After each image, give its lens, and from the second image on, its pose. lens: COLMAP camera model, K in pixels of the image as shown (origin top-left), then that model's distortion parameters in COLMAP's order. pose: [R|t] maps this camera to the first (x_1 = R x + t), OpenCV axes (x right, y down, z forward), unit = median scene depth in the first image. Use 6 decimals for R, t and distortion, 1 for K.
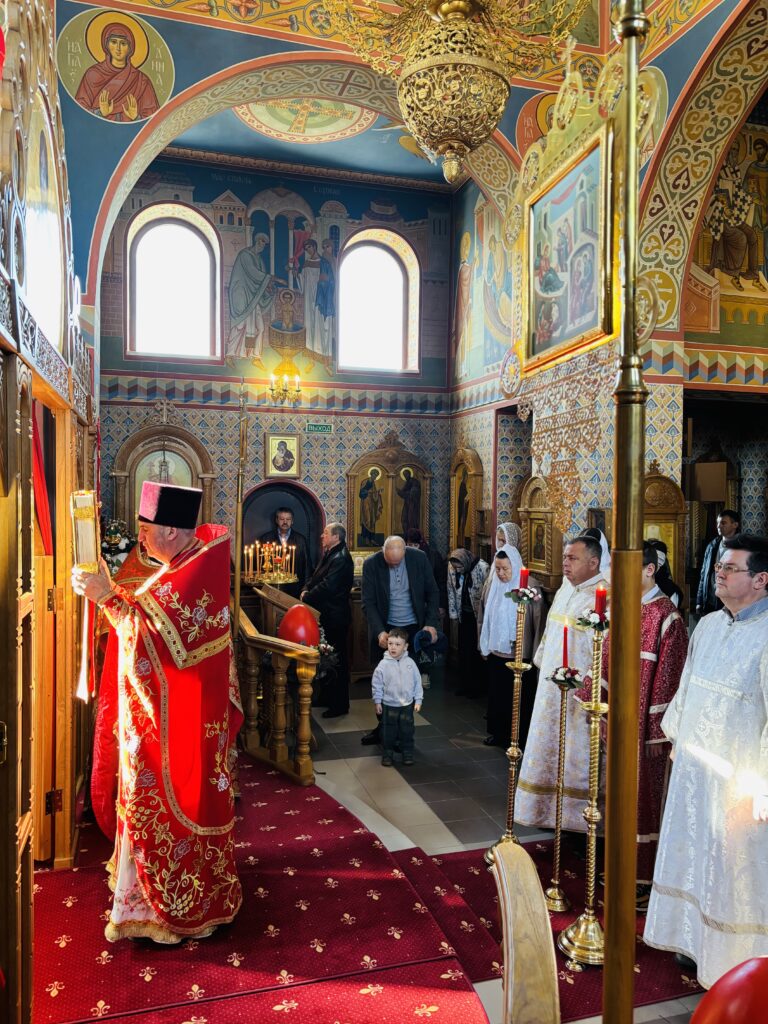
lens RADIAL K [[756.0, 0, 389.4], [0, 756.0, 519.2], [0, 0, 1]] dist [0.005007, -0.027762]
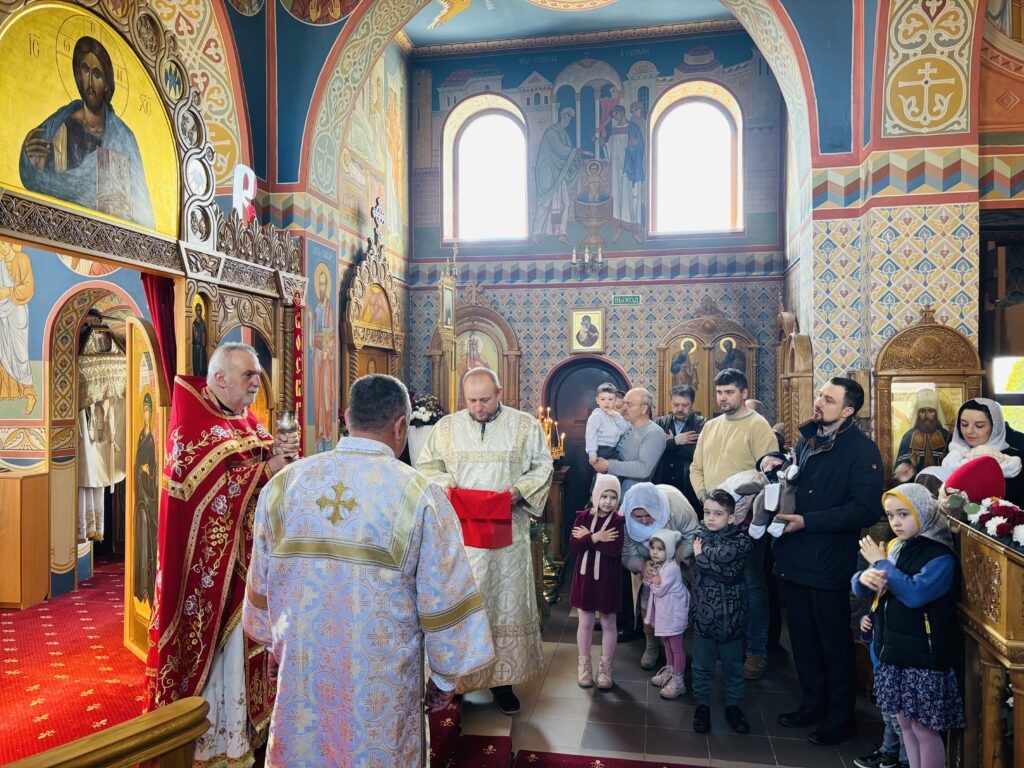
lens RADIAL K [[756.0, 0, 512.0], [0, 756.0, 384.0], [0, 0, 1]] dist [0.005007, -0.027762]
pose [[0.893472, -0.016398, -0.448820, 0.206166], [0.001862, 0.999460, -0.032809, 0.016188], [0.449116, 0.028478, 0.893020, 0.092187]]
